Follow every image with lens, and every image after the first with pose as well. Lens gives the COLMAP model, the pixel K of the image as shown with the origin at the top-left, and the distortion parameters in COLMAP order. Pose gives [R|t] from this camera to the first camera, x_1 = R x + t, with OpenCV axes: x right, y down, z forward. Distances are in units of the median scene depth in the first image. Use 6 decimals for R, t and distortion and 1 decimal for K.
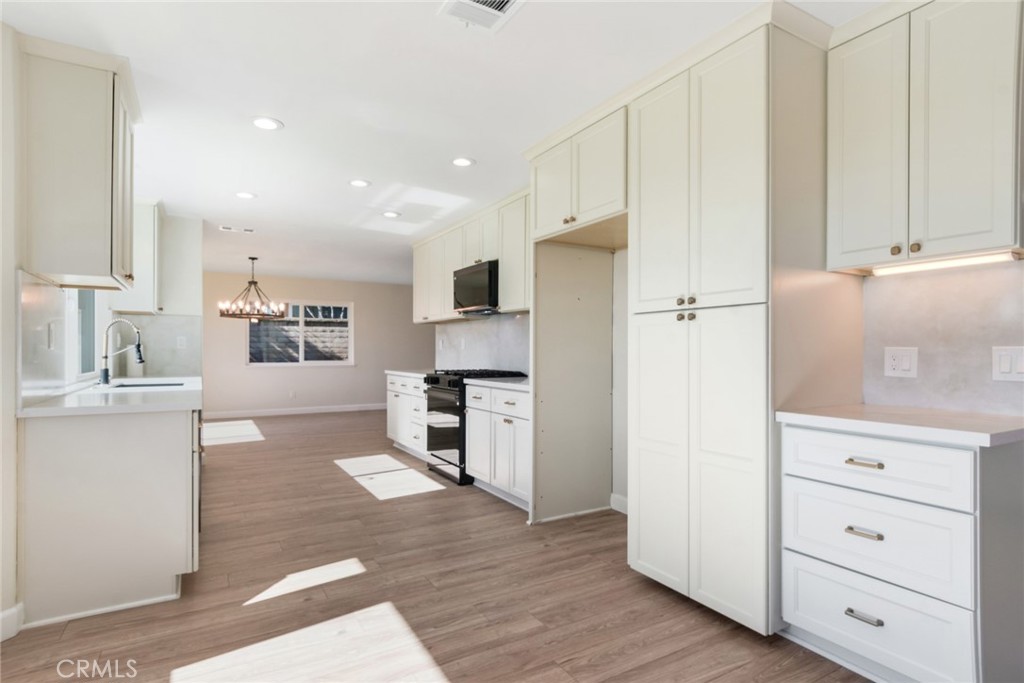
lens RADIAL K [[544.2, 0, 528.3], [0, 544.2, 348.3], [0, 0, 1]] dist [0.004511, -0.000104]
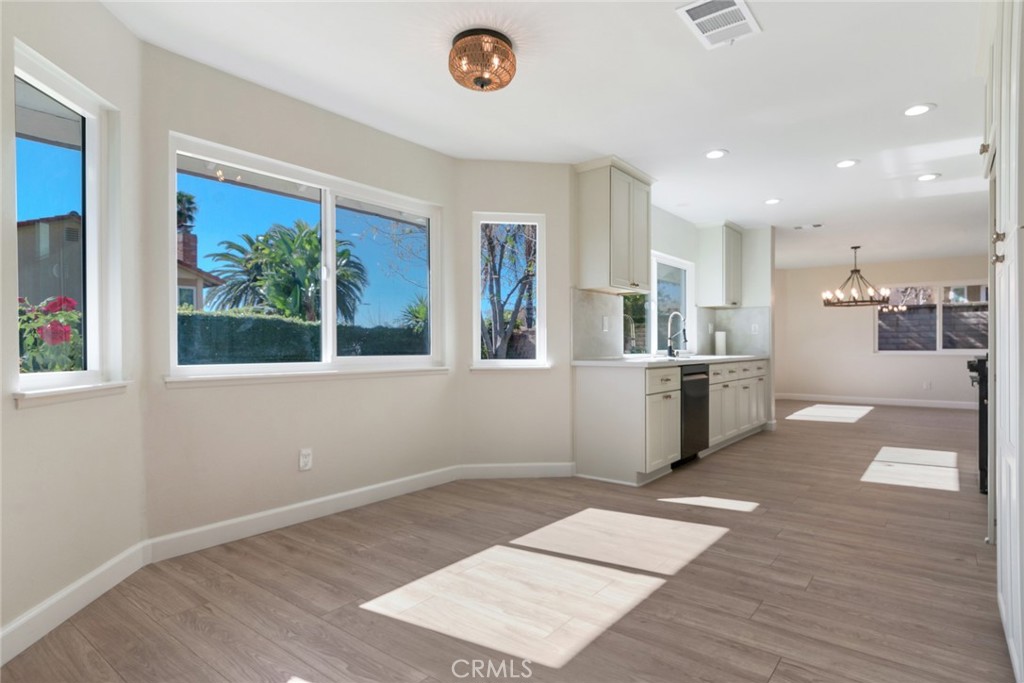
lens RADIAL K [[544.2, 0, 528.3], [0, 544.2, 348.3], [0, 0, 1]] dist [0.004511, -0.000104]
pose [[0.363567, 0.001549, -0.931567, 0.387037], [0.007556, 0.999961, 0.004612, 0.027072], [0.931537, -0.008716, 0.363541, 0.075551]]
